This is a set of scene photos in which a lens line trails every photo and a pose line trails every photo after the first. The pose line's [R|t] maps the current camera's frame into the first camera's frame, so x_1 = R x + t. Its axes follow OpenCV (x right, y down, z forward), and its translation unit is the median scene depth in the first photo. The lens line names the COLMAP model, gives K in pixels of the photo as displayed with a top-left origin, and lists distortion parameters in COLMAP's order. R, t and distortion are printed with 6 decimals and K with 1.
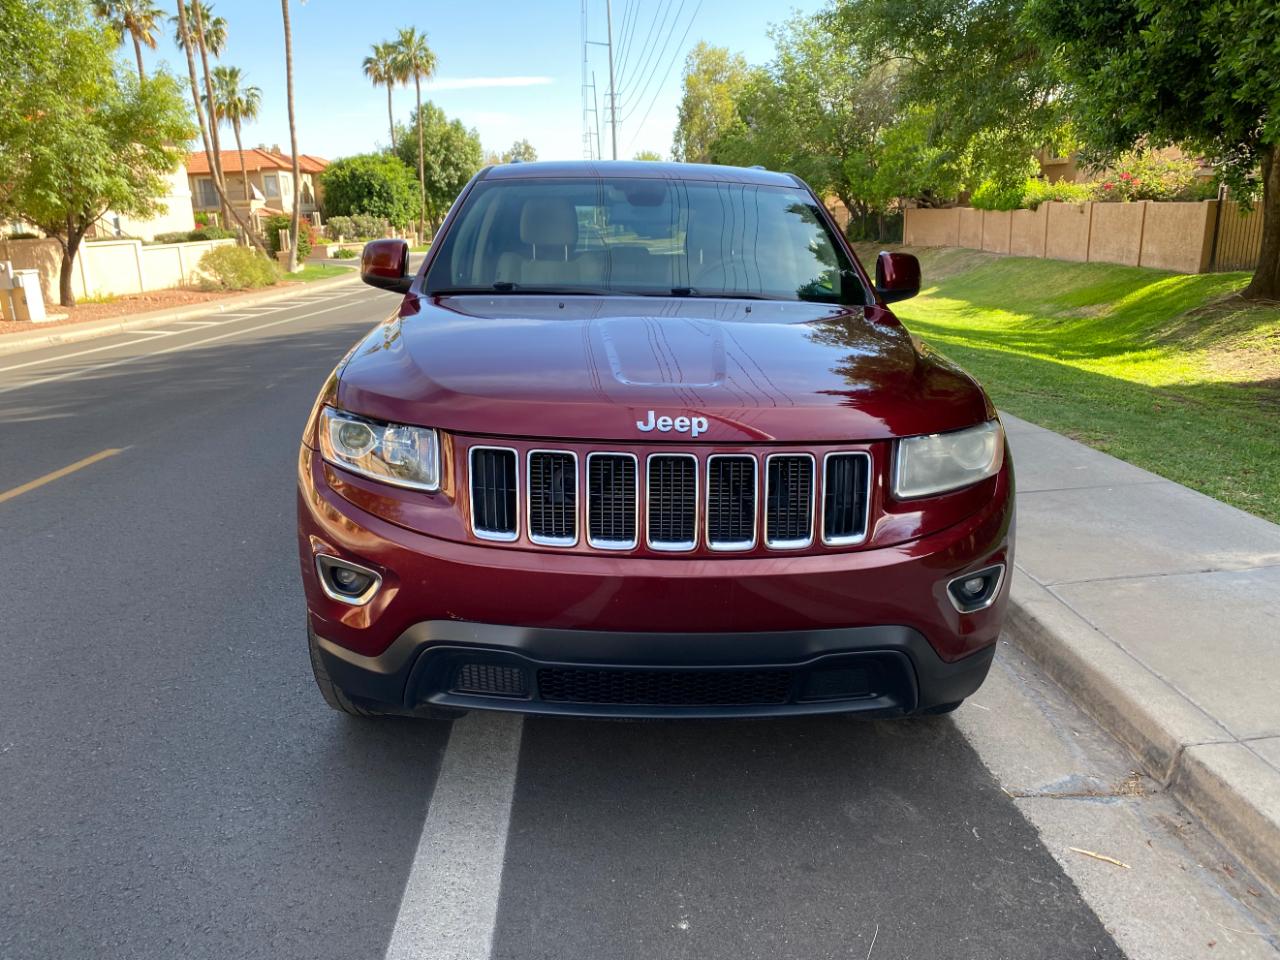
lens RADIAL K [[973.5, 0, 626.9], [0, 973.5, 476.0], [0, 0, 1]] dist [0.016112, -0.005238]
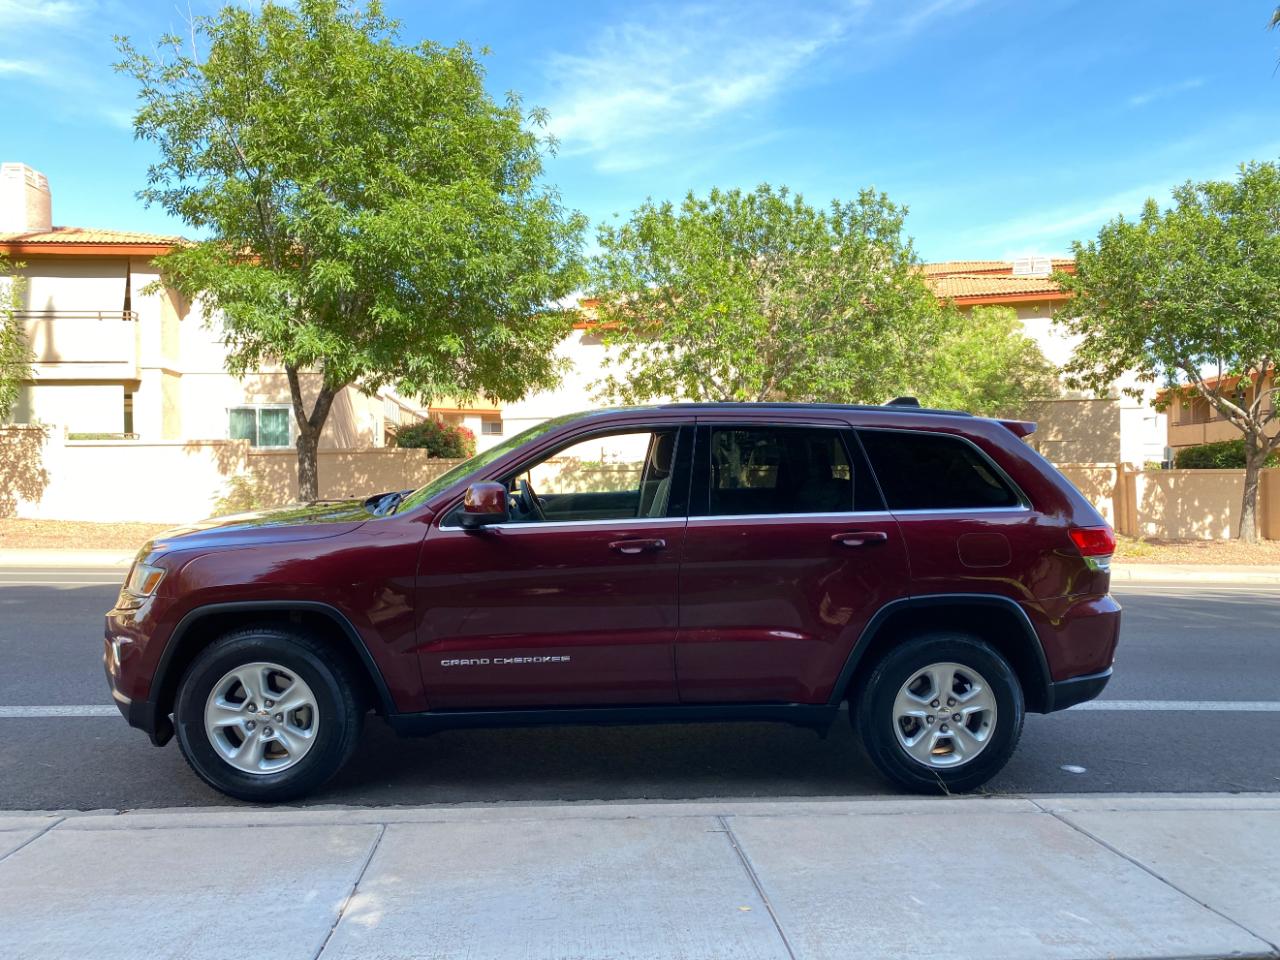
lens RADIAL K [[973.5, 0, 644.1], [0, 973.5, 496.8], [0, 0, 1]] dist [0.016112, -0.005238]
pose [[0.049187, 0.050351, -0.997520, 0.185643], [-0.251166, 0.967258, 0.036439, -0.040050], [0.966693, 0.248751, 0.060223, 0.148721]]
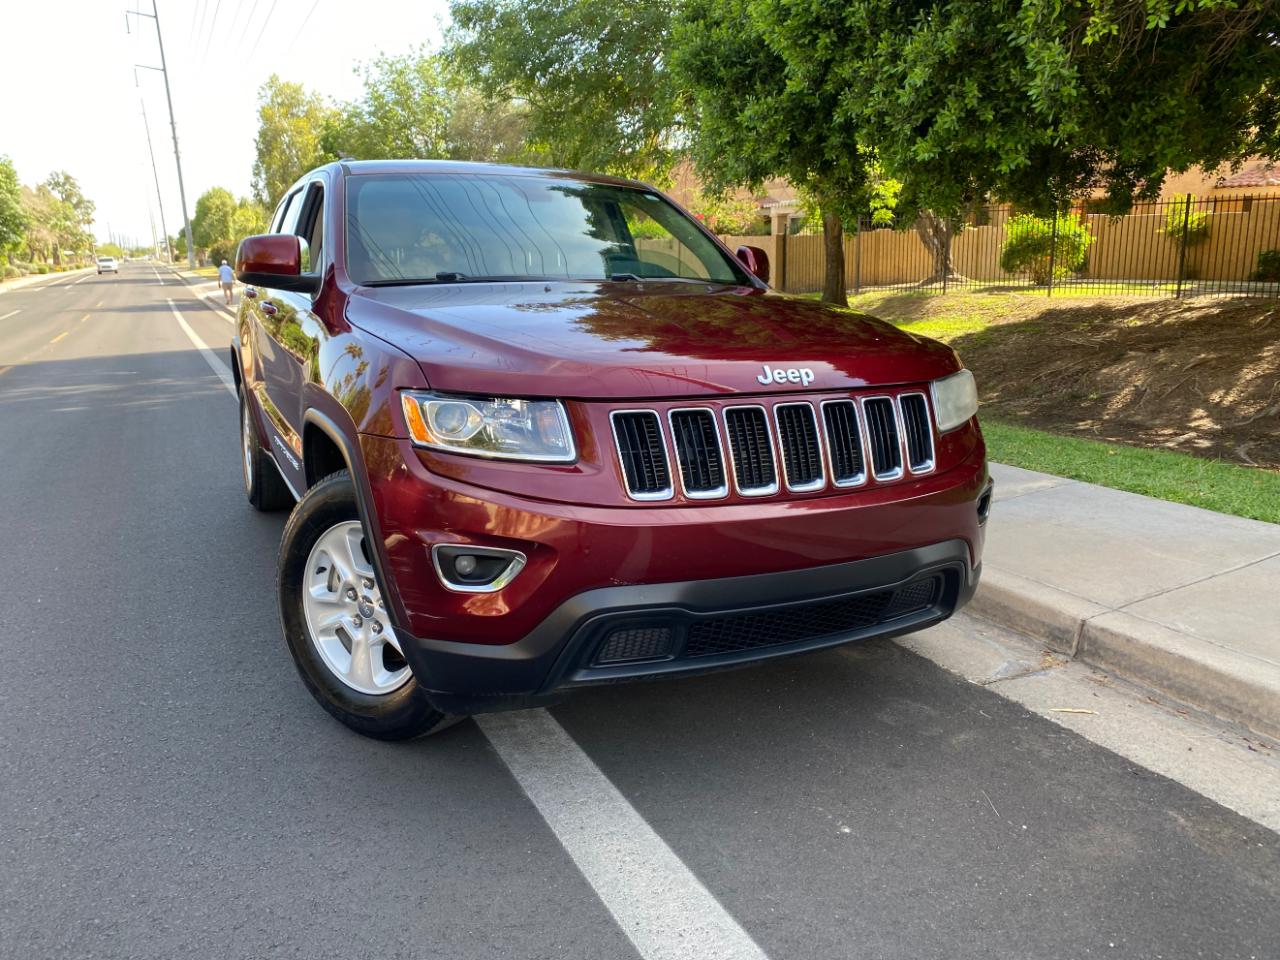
lens RADIAL K [[973.5, 0, 620.9], [0, 973.5, 466.1], [0, 0, 1]] dist [0.016112, -0.005238]
pose [[0.919602, -0.089397, 0.382544, -0.041718], [0.106679, 0.994000, -0.024157, 0.004108], [-0.378089, 0.063024, 0.923621, 0.004337]]
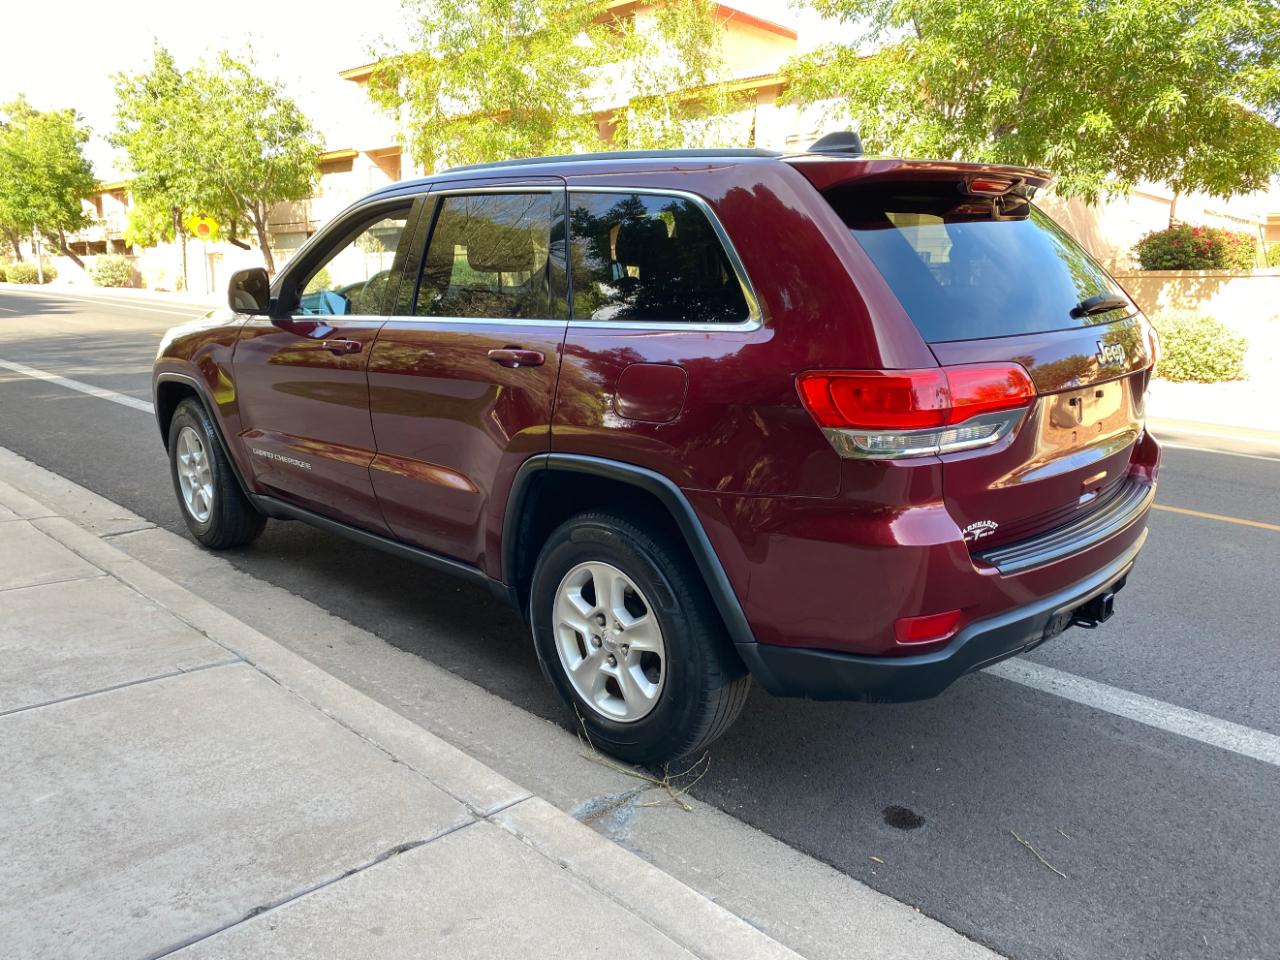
lens RADIAL K [[973.5, 0, 641.1], [0, 973.5, 489.6], [0, 0, 1]] dist [0.016112, -0.005238]
pose [[-0.721750, 0.155162, -0.674538, 0.096276], [-0.171978, 0.903786, 0.391910, -0.066537], [0.670448, 0.398867, -0.625623, 0.272337]]
